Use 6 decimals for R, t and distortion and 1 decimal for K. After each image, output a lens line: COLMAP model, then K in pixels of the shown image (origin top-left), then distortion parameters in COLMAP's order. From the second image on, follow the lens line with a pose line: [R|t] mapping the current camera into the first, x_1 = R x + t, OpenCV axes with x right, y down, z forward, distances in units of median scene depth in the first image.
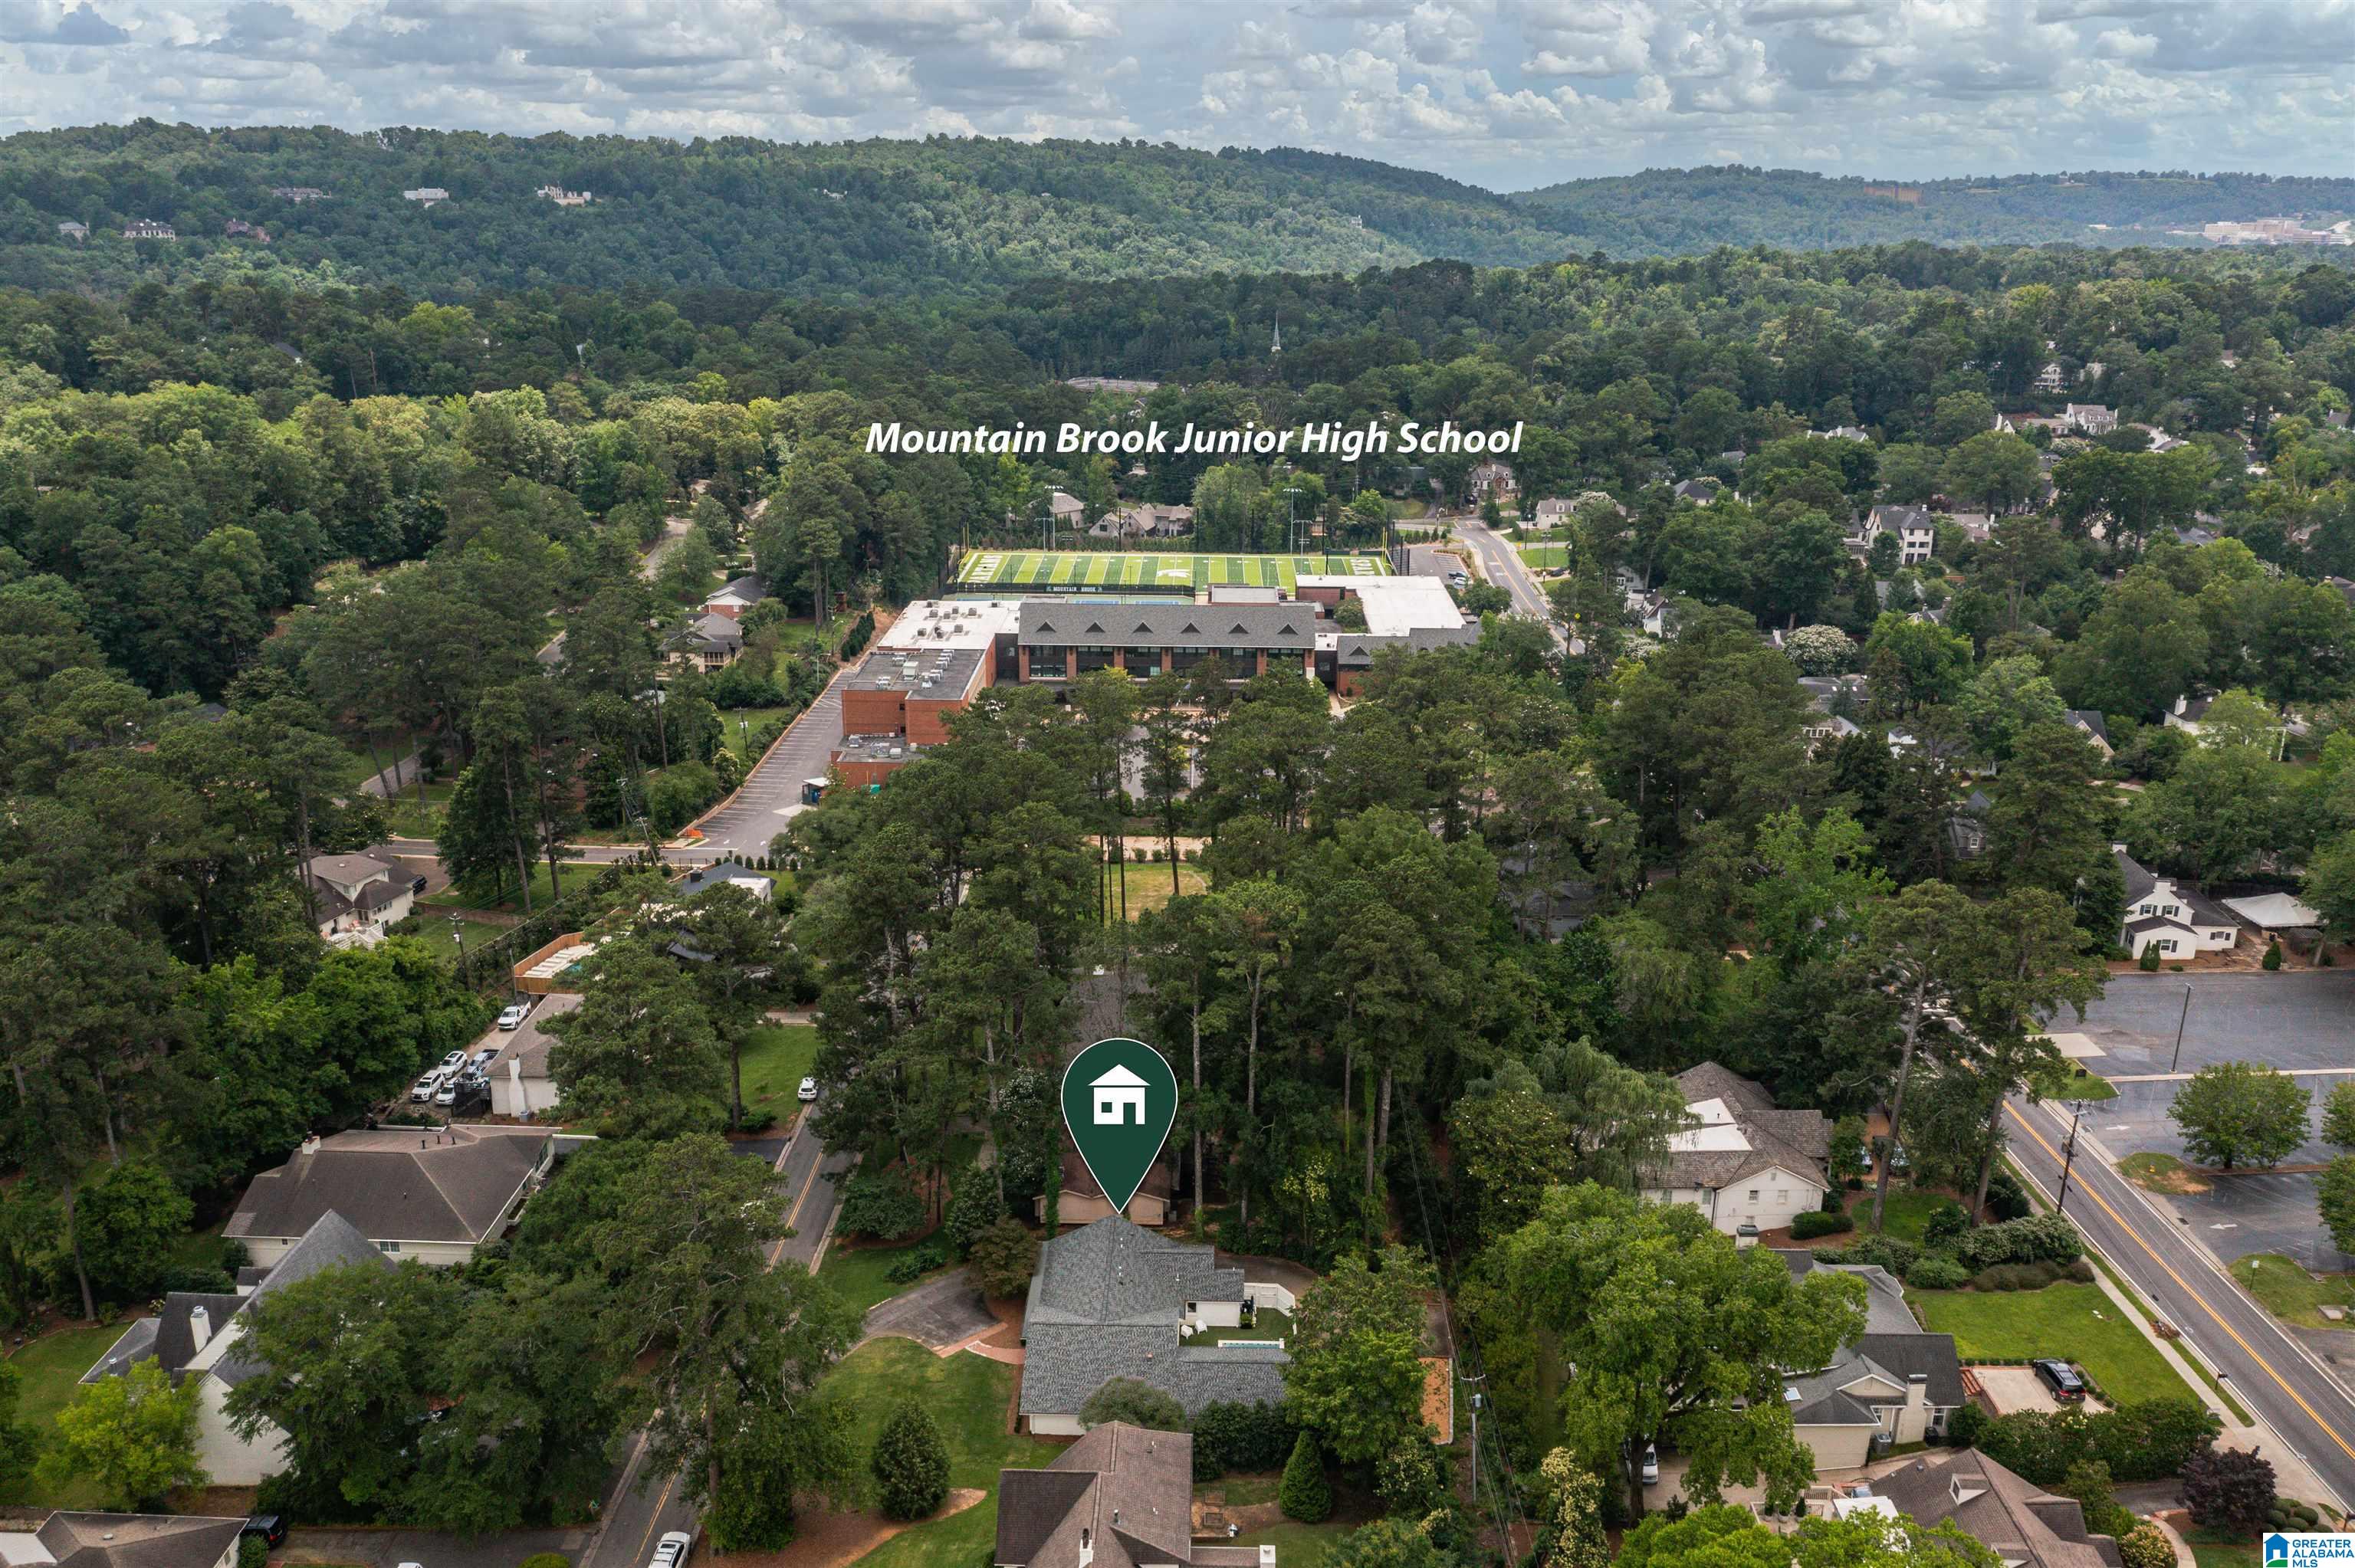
lens RADIAL K [[1866.3, 0, 1169.9], [0, 1866.3, 773.6], [0, 0, 1]] dist [0.002827, -0.002565]
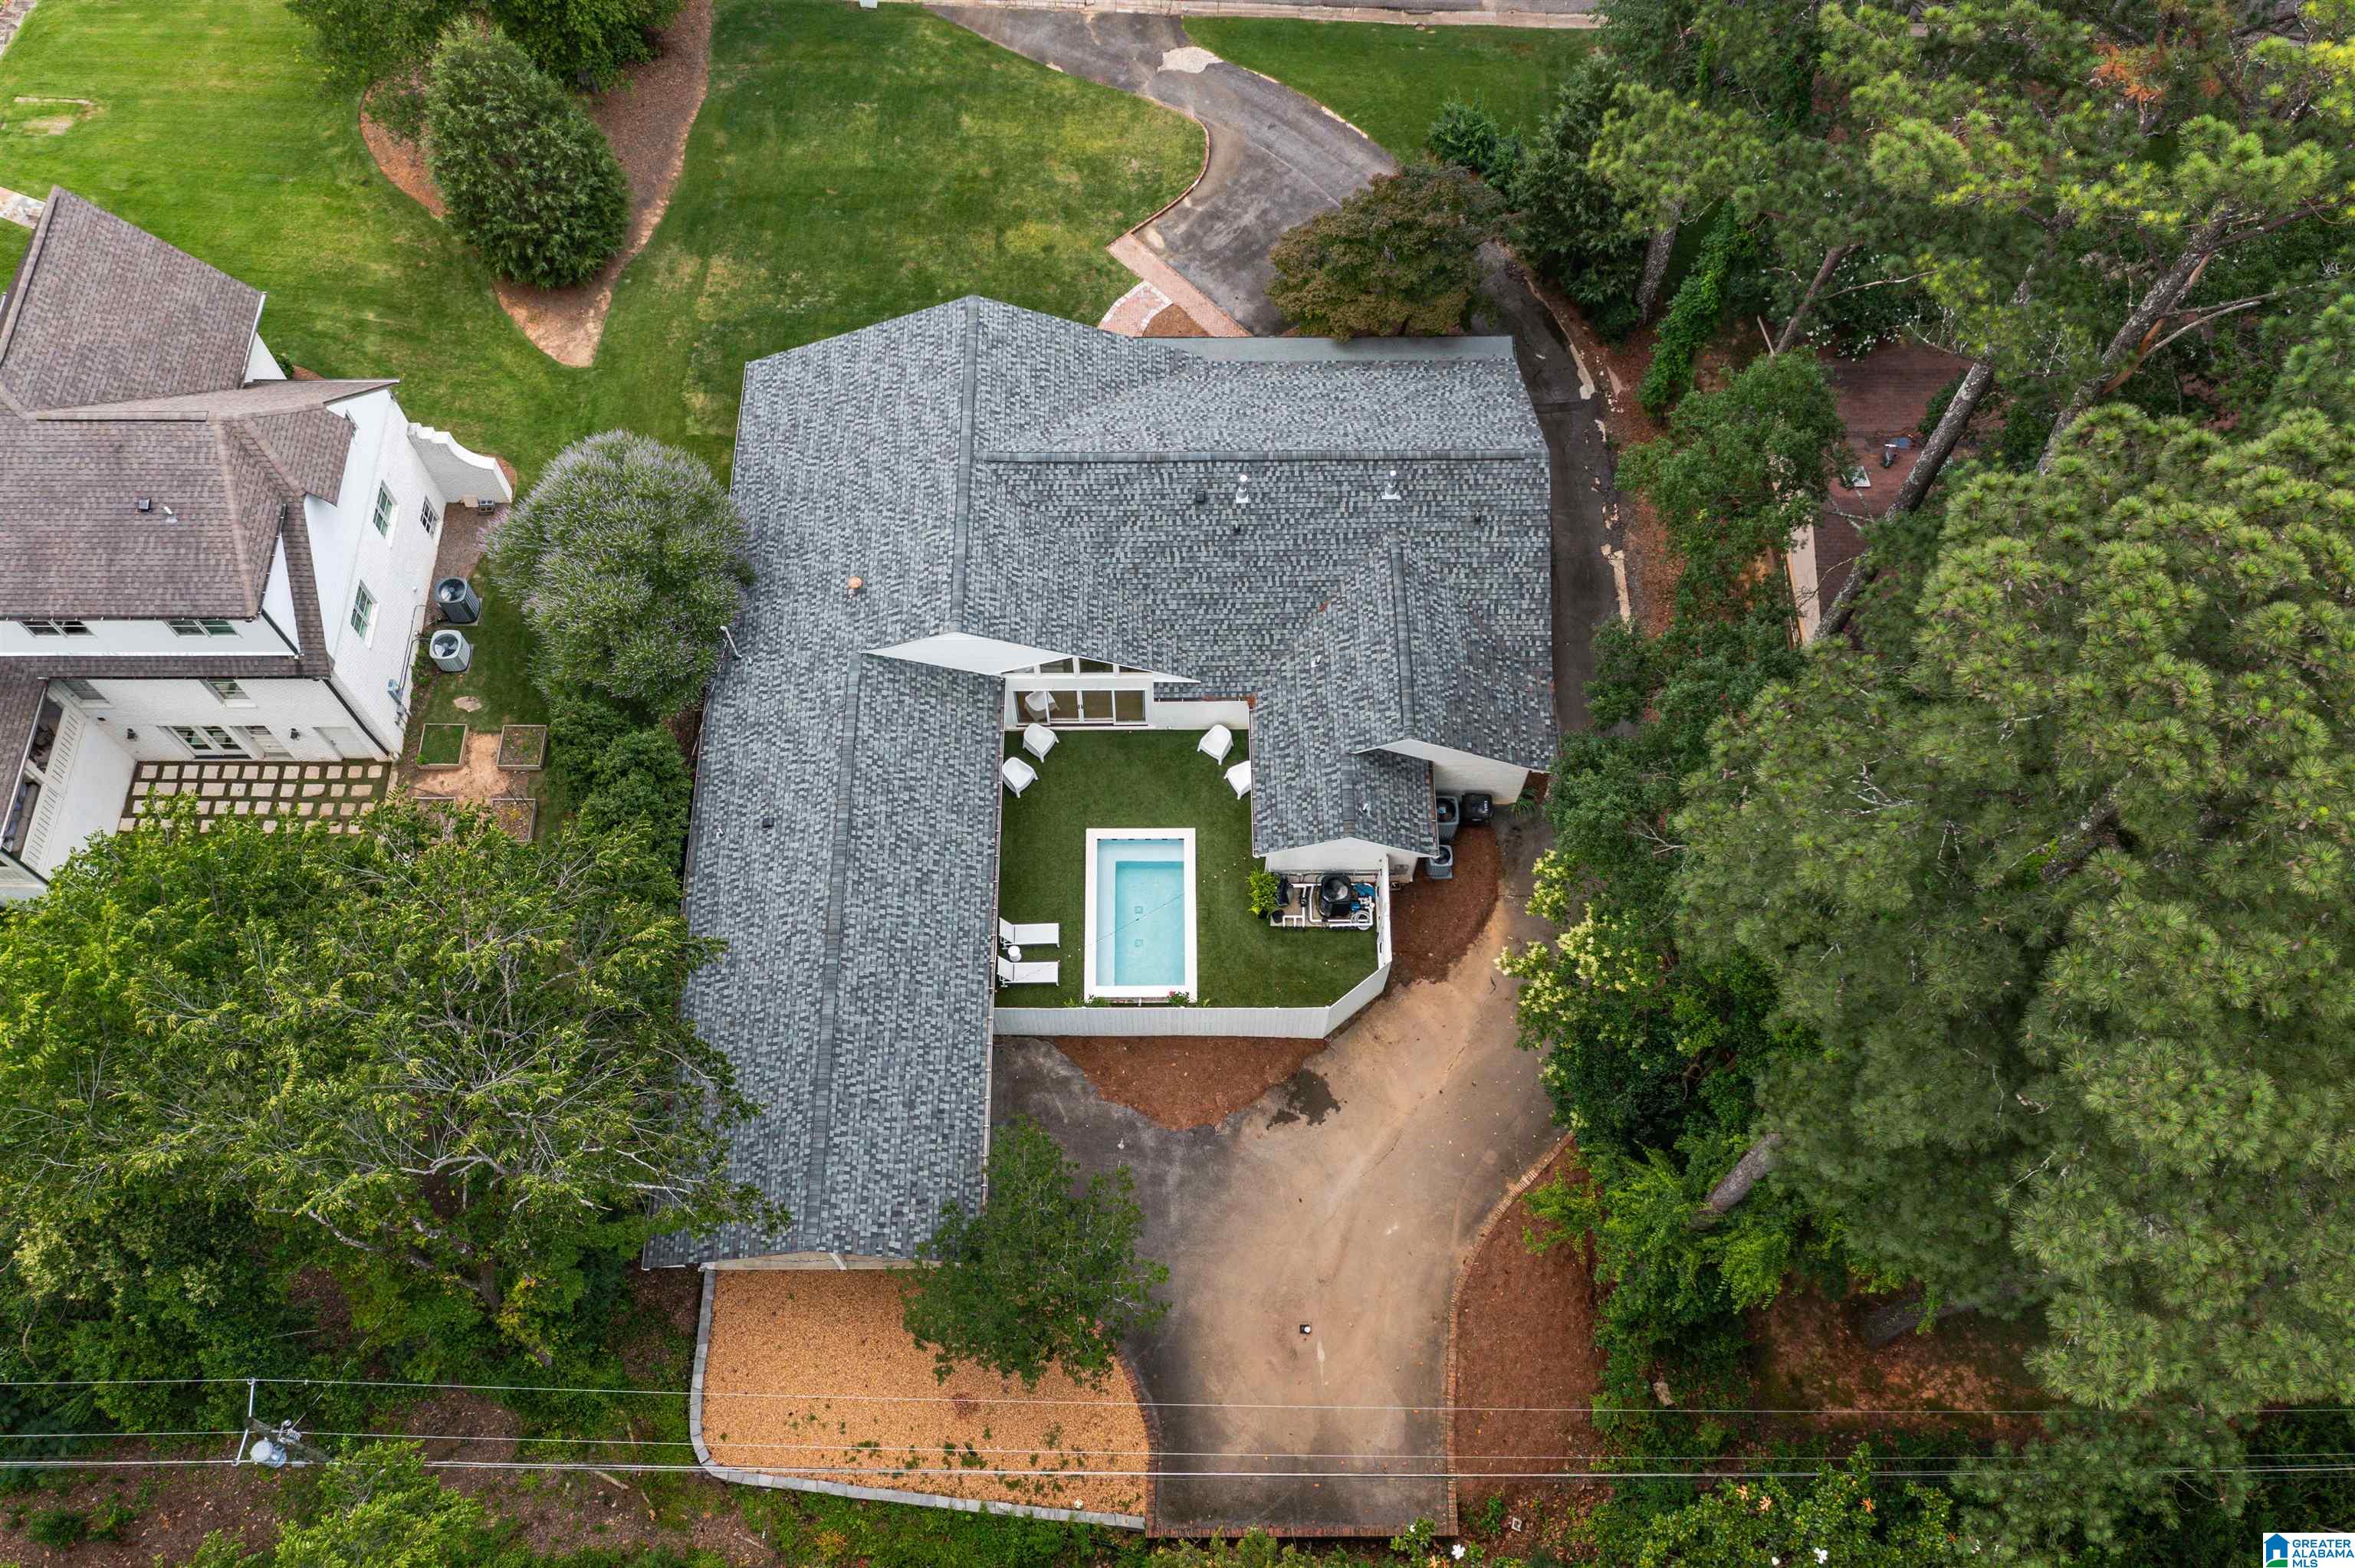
lens RADIAL K [[1866.3, 0, 1169.9], [0, 1866.3, 773.6], [0, 0, 1]] dist [0.002827, -0.002565]
pose [[0.032368, 0.888693, -0.457358, 0.179702], [-0.295948, 0.445599, 0.844900, 0.001251], [0.954655, 0.108006, 0.277431, 0.901243]]
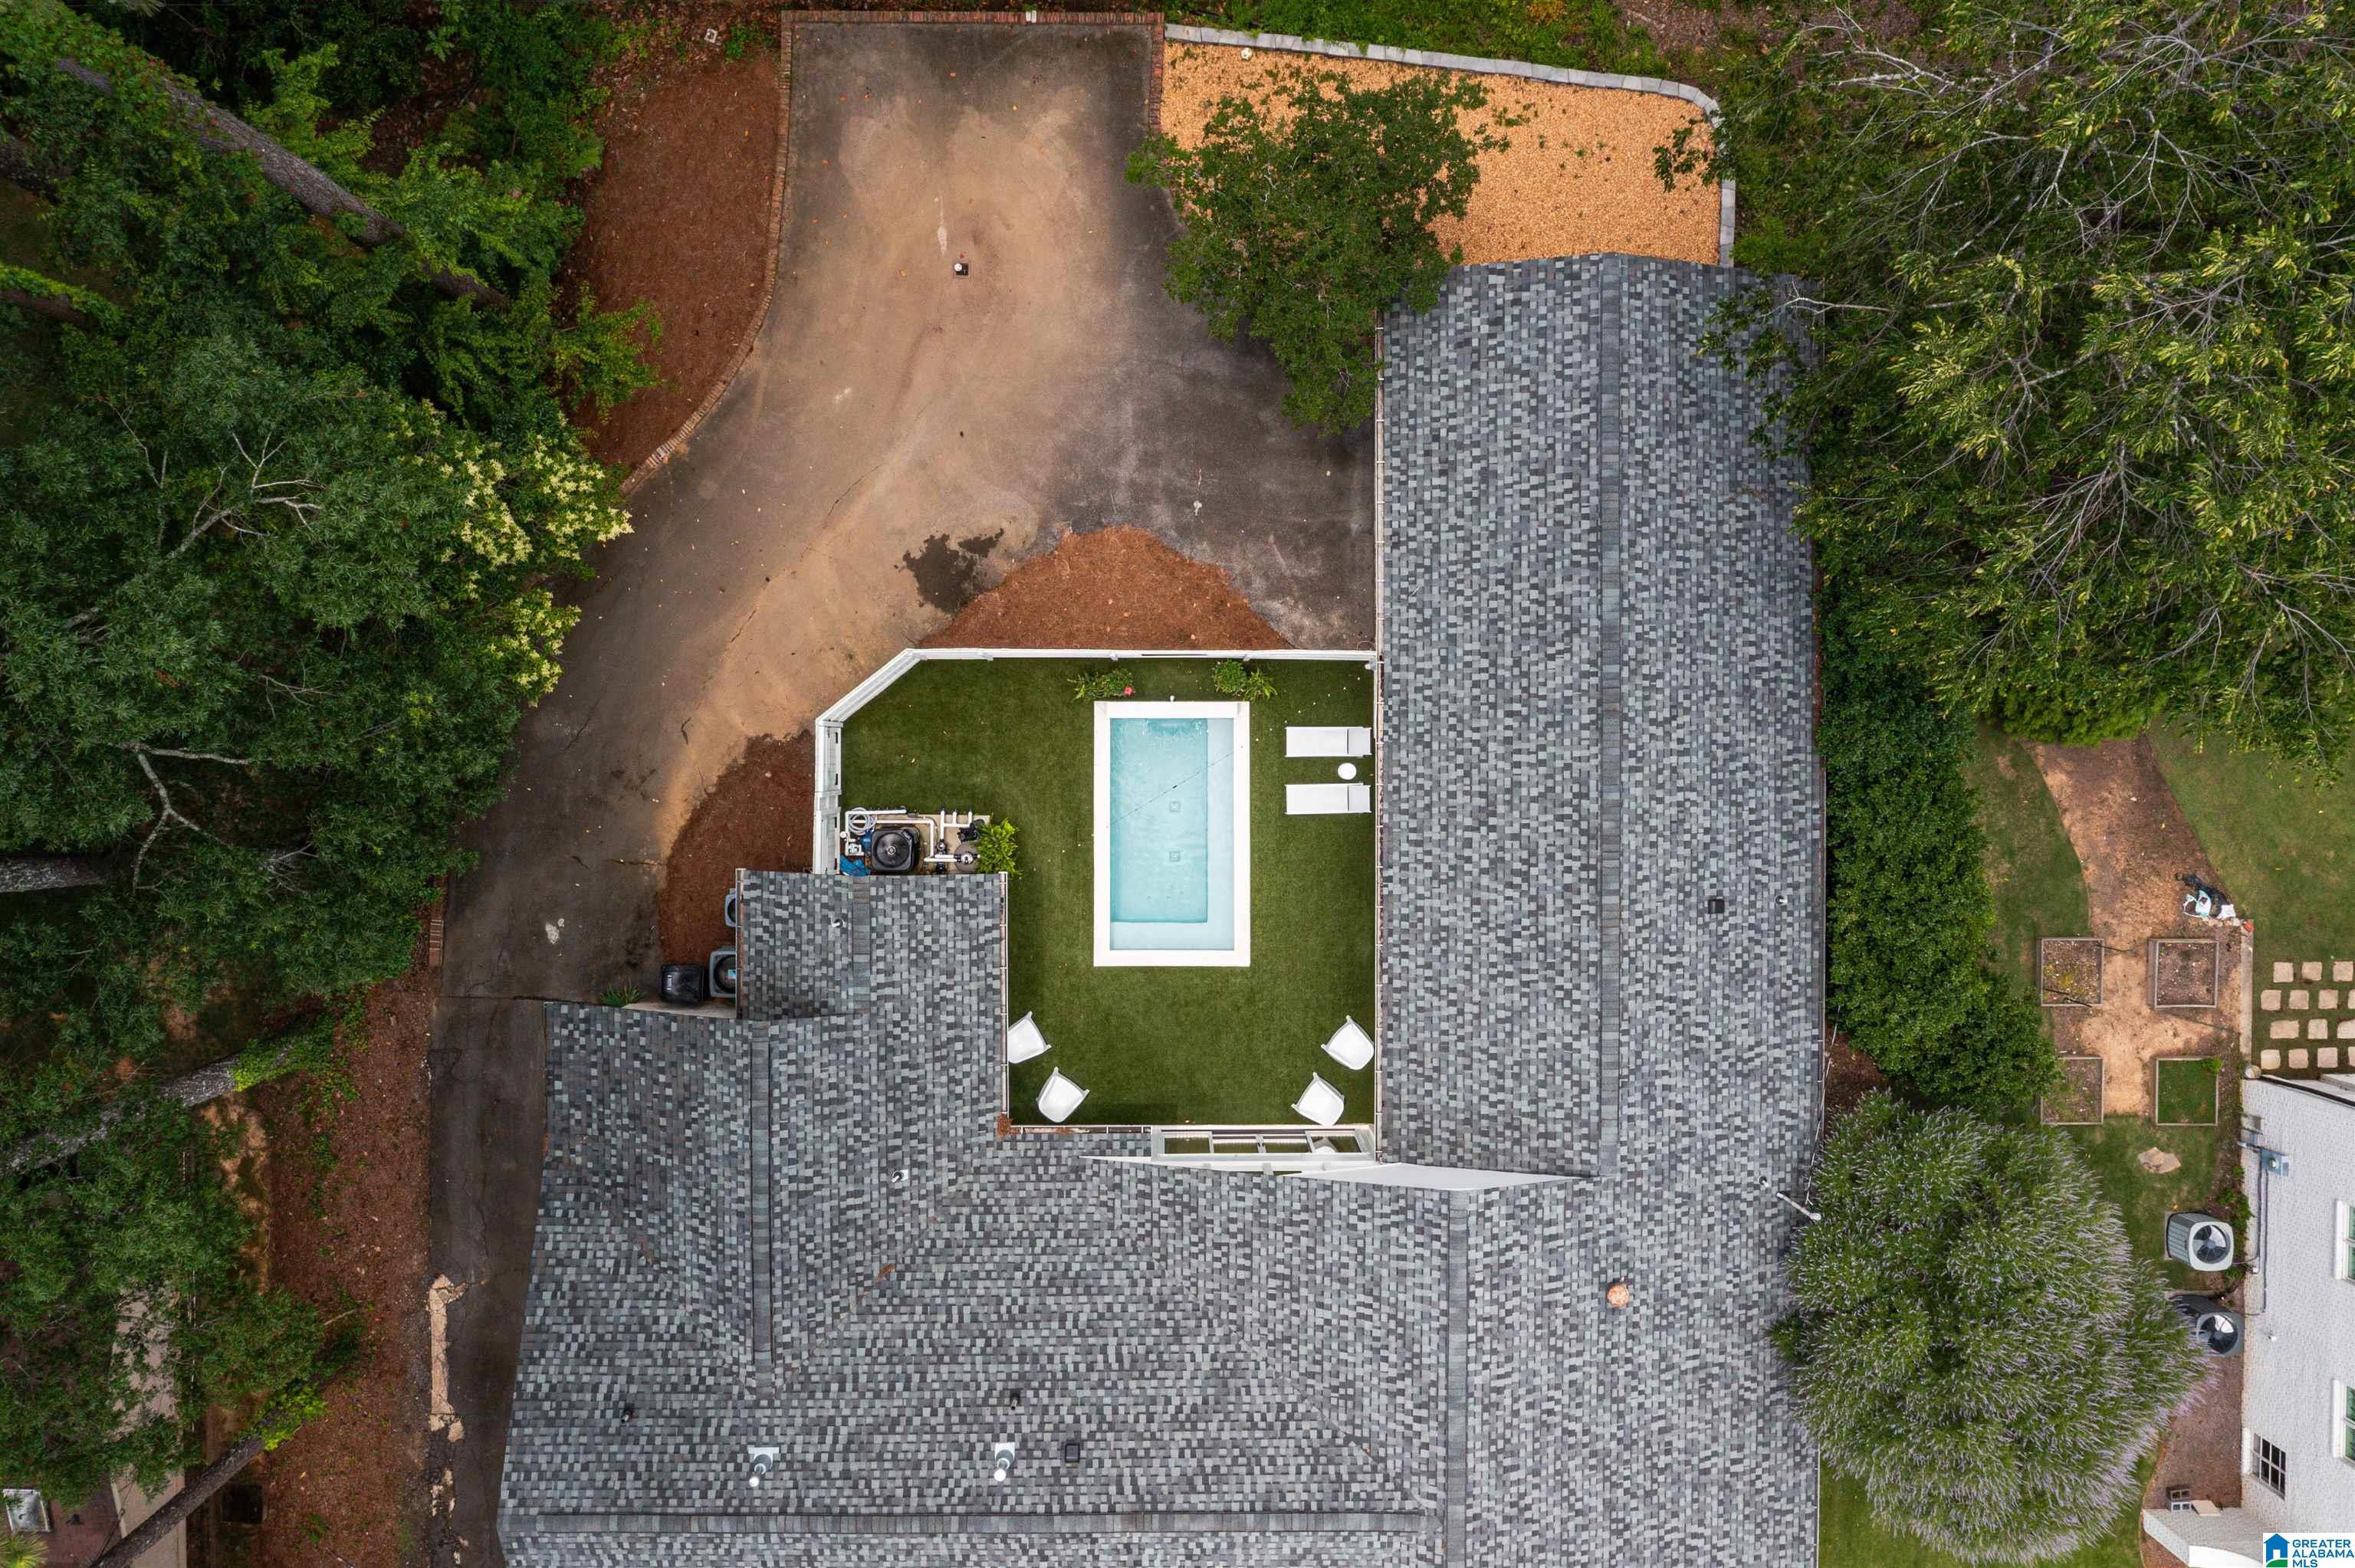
lens RADIAL K [[1902.8, 0, 1186.6], [0, 1902.8, 740.8], [0, 0, 1]] dist [-0.022796, 0.003253]
pose [[-0.026315, -0.999004, -0.036030, 0.064266], [0.285111, -0.042046, 0.957572, 0.068606], [-0.958133, 0.014926, 0.285934, 0.921340]]
